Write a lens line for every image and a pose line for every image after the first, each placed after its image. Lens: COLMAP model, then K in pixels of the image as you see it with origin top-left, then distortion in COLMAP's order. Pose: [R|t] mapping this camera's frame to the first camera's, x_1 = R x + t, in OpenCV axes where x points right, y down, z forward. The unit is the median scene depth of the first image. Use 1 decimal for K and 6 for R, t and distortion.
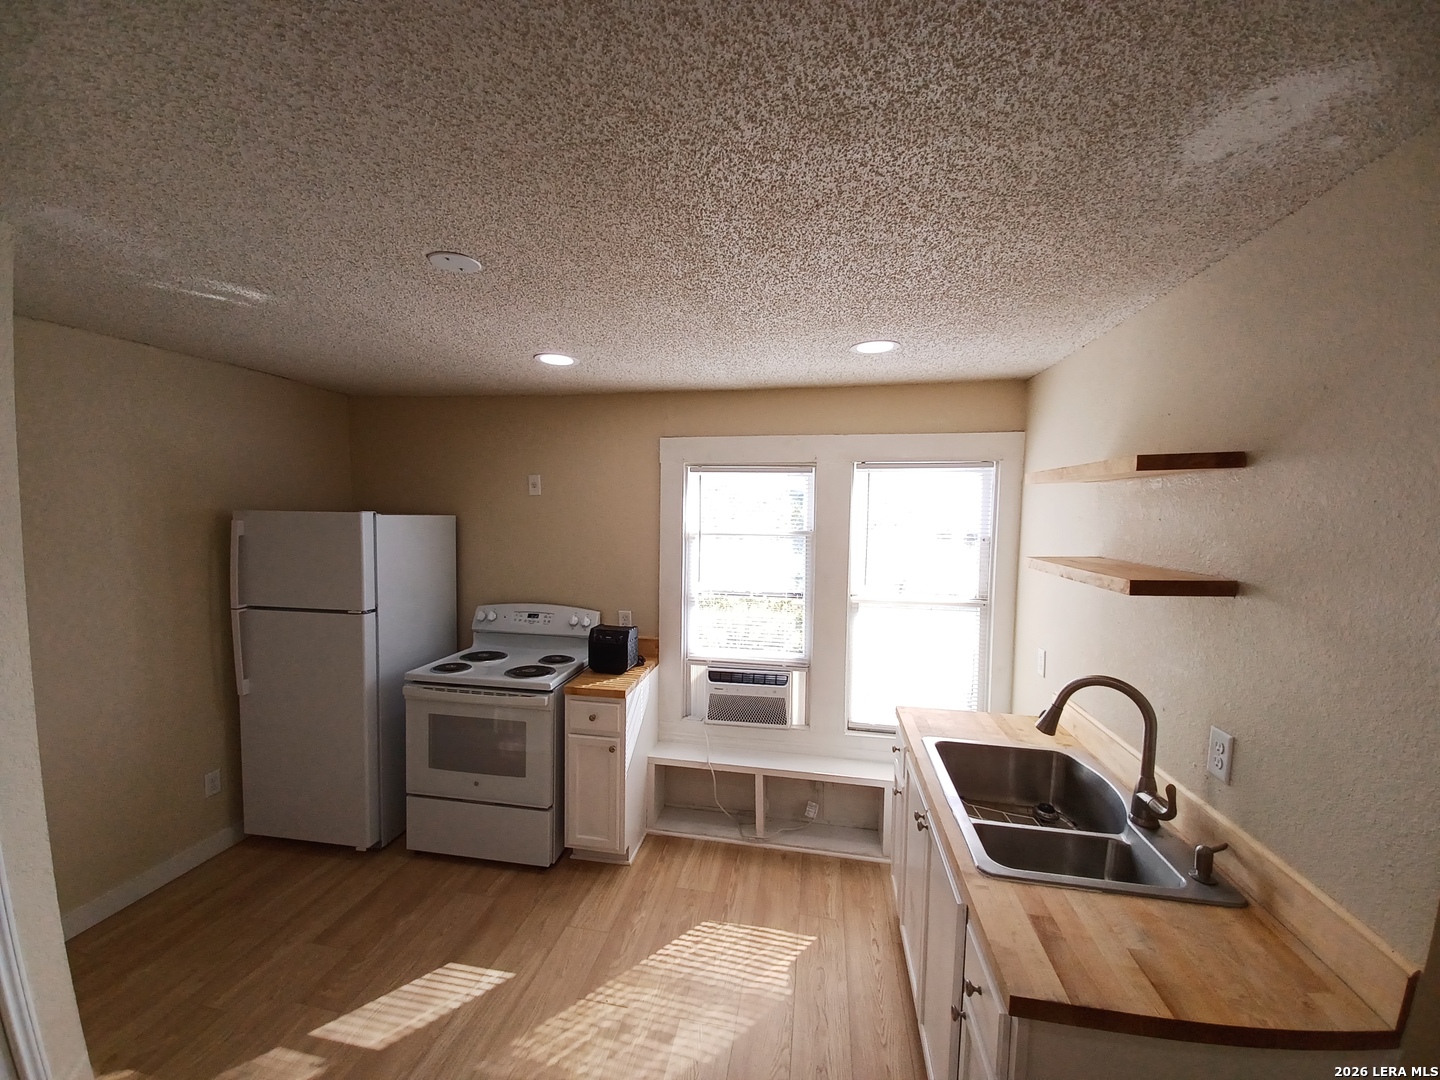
lens RADIAL K [[579.2, 0, 707.5], [0, 579.2, 544.4], [0, 0, 1]] dist [0.006223, -0.002978]
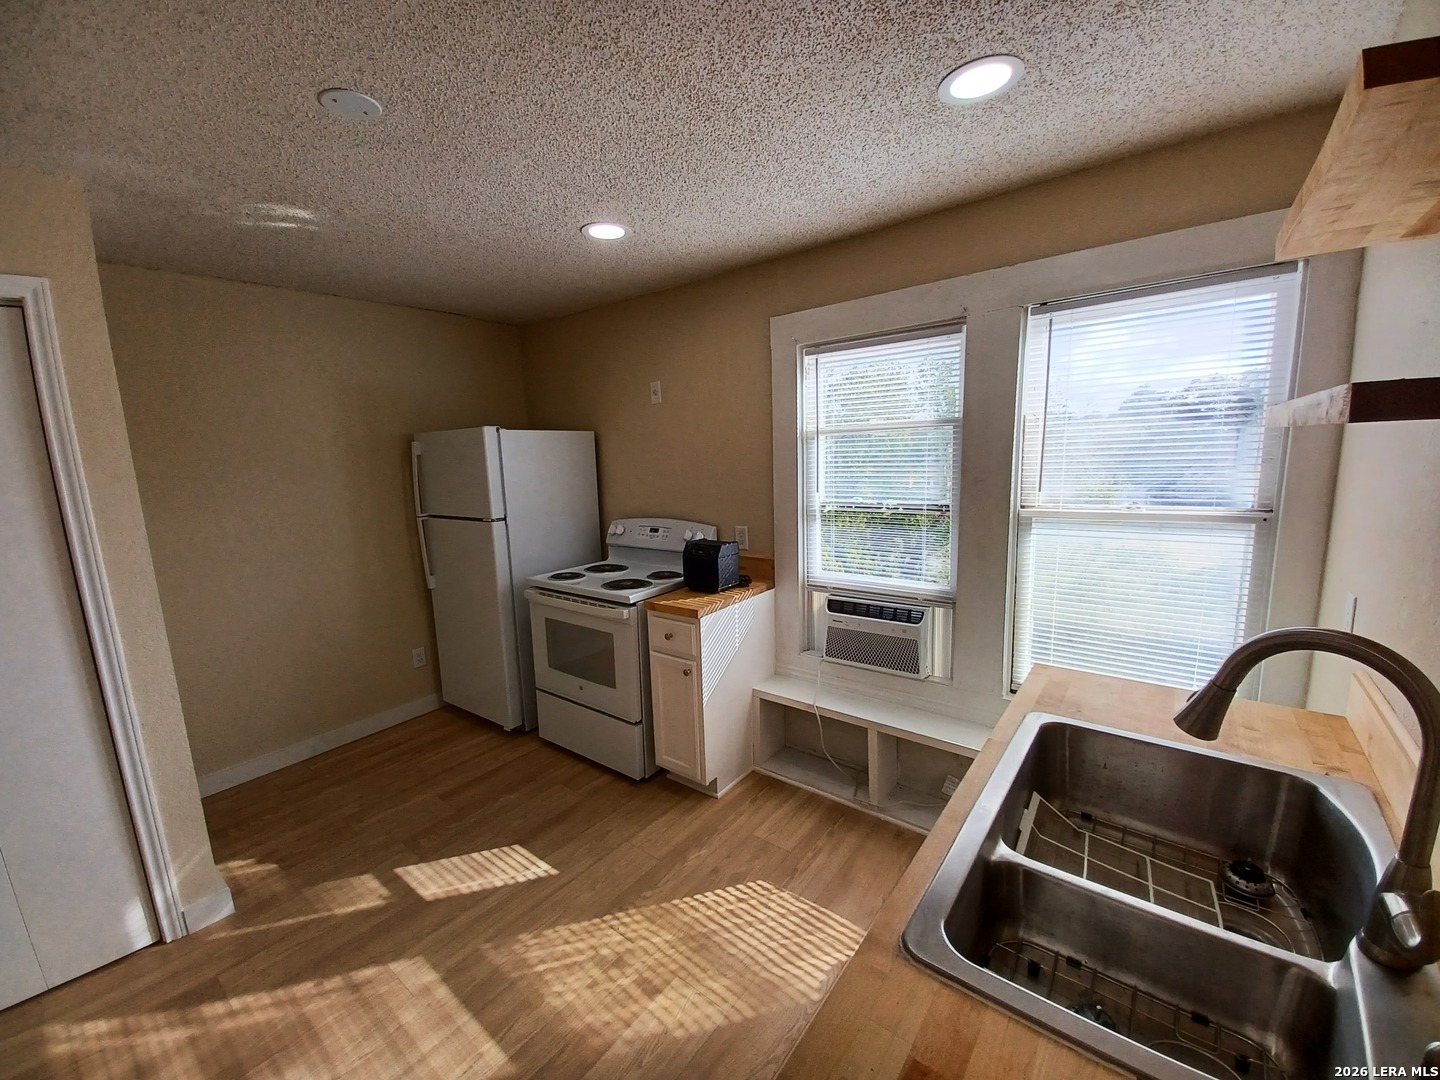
lens RADIAL K [[579.2, 0, 715.2], [0, 579.2, 545.7], [0, 0, 1]] dist [0.006223, -0.002978]
pose [[0.882750, 0.027275, -0.469051, 0.283298], [0.022663, 0.994680, 0.100493, 0.063587], [0.469296, -0.099340, 0.877435, 0.235022]]
